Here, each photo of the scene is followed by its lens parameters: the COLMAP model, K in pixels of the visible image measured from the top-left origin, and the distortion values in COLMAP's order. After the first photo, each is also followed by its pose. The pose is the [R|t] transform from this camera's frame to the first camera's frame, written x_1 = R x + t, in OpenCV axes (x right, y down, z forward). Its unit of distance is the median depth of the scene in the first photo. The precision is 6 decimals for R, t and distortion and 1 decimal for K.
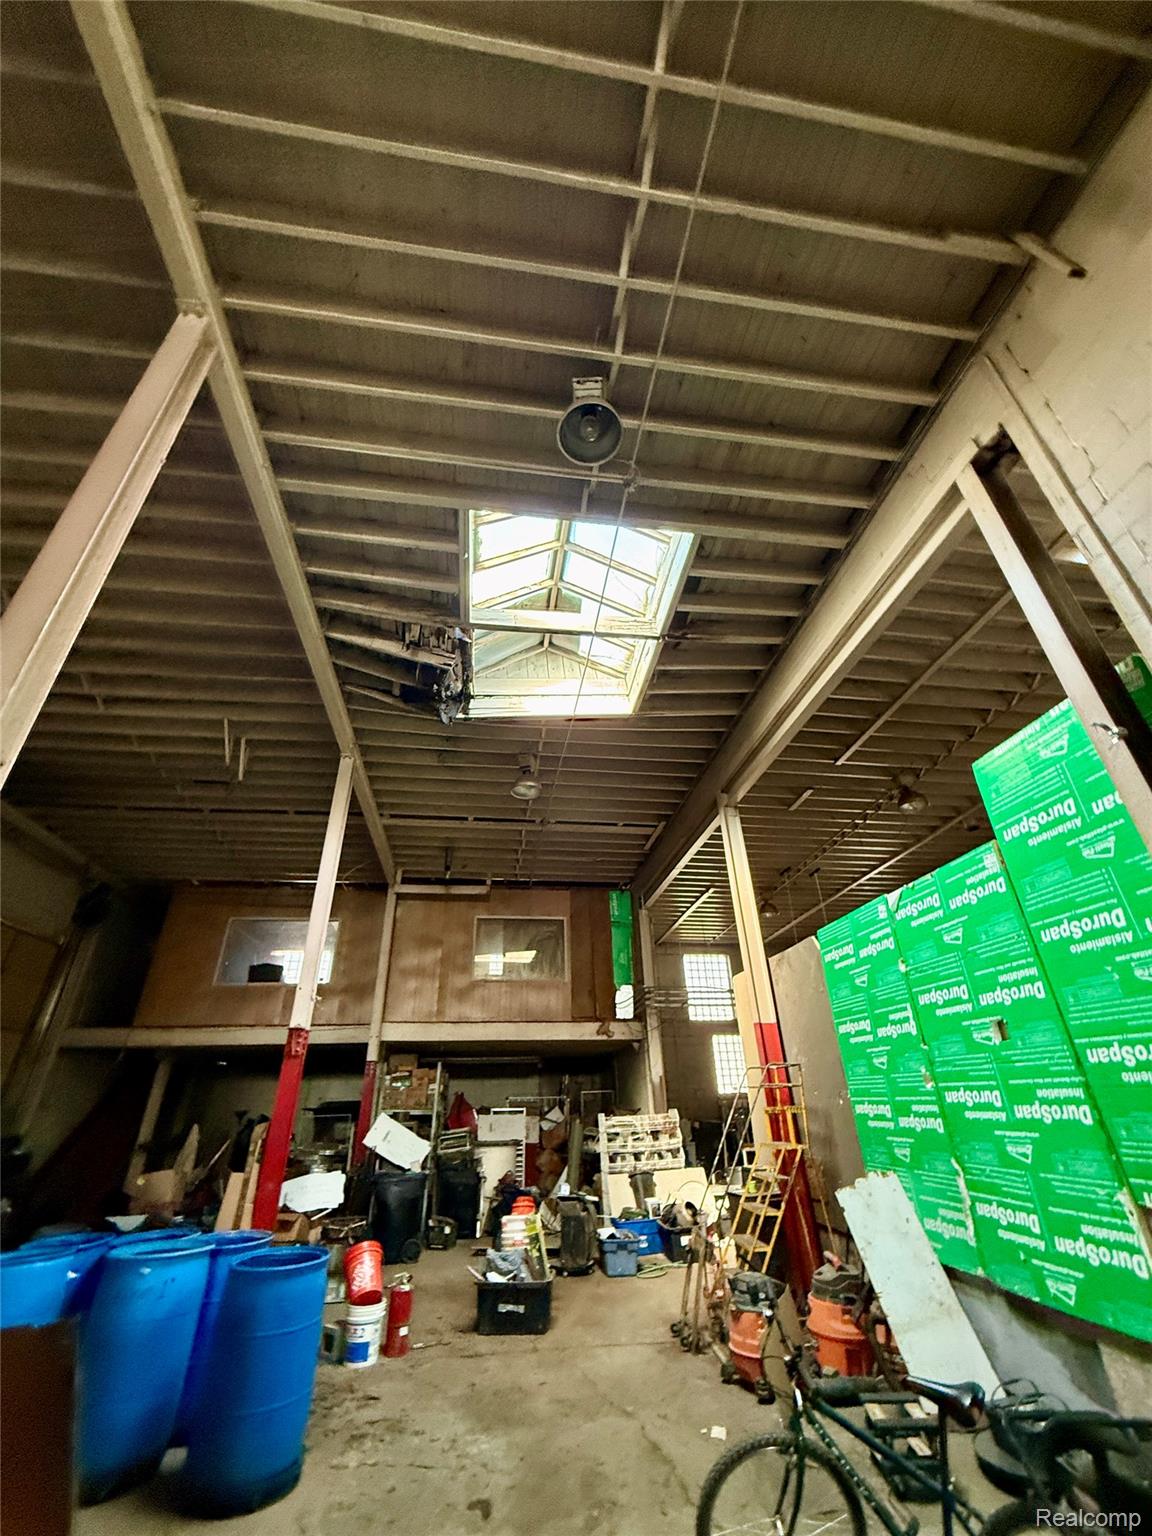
lens RADIAL K [[608.2, 0, 577.9], [0, 608.2, 760.7], [0, 0, 1]] dist [-0.000457, -0.000013]
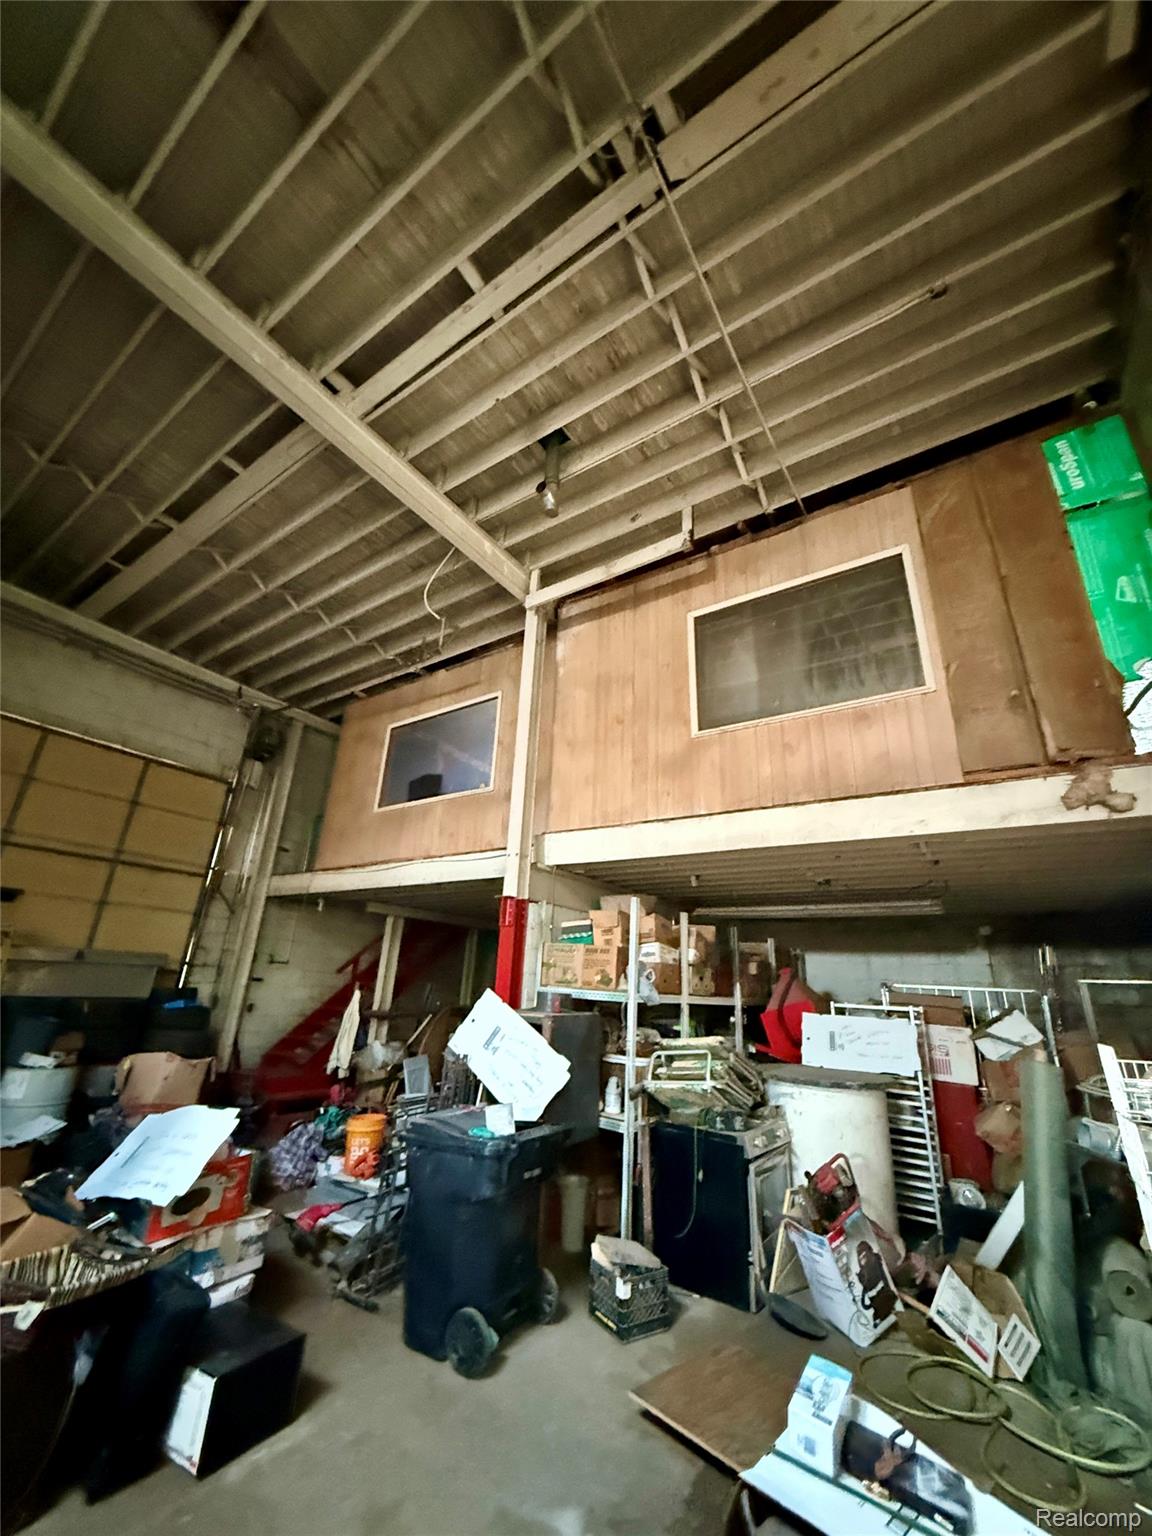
lens RADIAL K [[608.2, 0, 577.9], [0, 608.2, 760.7], [0, 0, 1]] dist [-0.000457, -0.000013]
pose [[0.732938, -0.185671, -0.654468, 0.070036], [0.283070, 0.958033, 0.045219, 0.409086], [0.618606, -0.218403, 0.754736, 0.729851]]
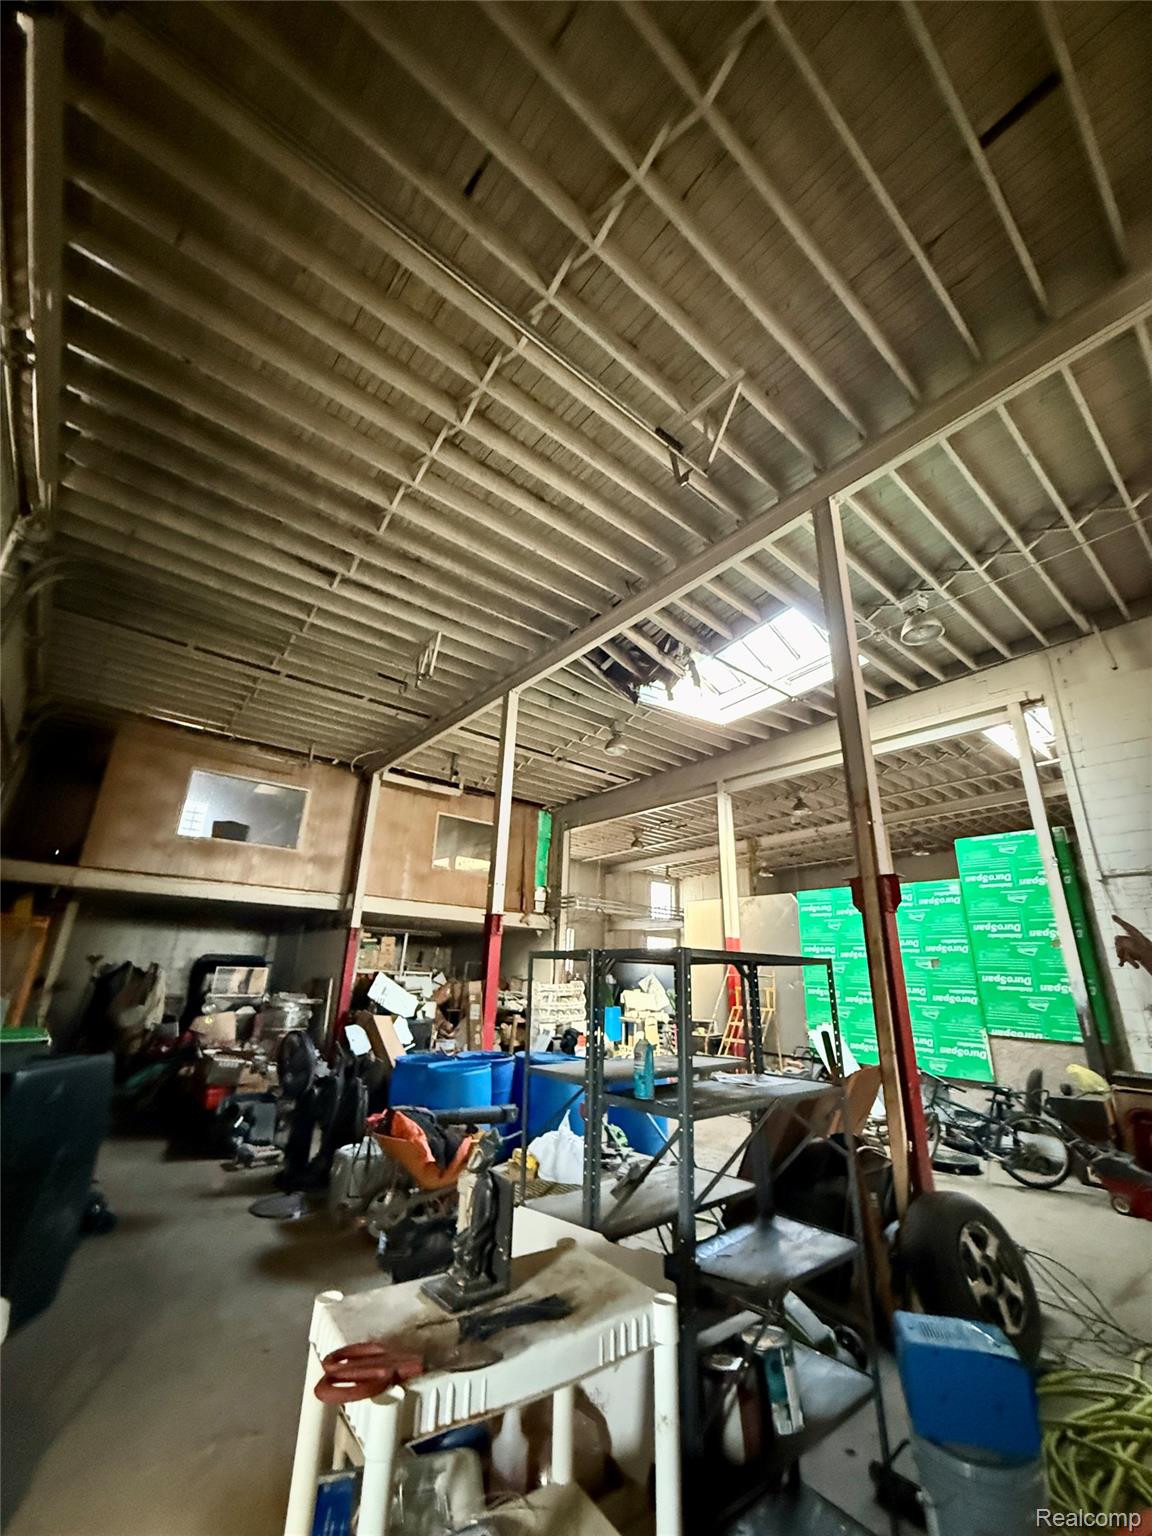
lens RADIAL K [[608.2, 0, 577.9], [0, 608.2, 760.7], [0, 0, 1]] dist [-0.000457, -0.000013]
pose [[0.851427, 0.224512, 0.473991, -0.641569], [-0.304746, 0.947305, 0.098710, -0.026497], [-0.426852, -0.228491, 0.874980, -0.075272]]
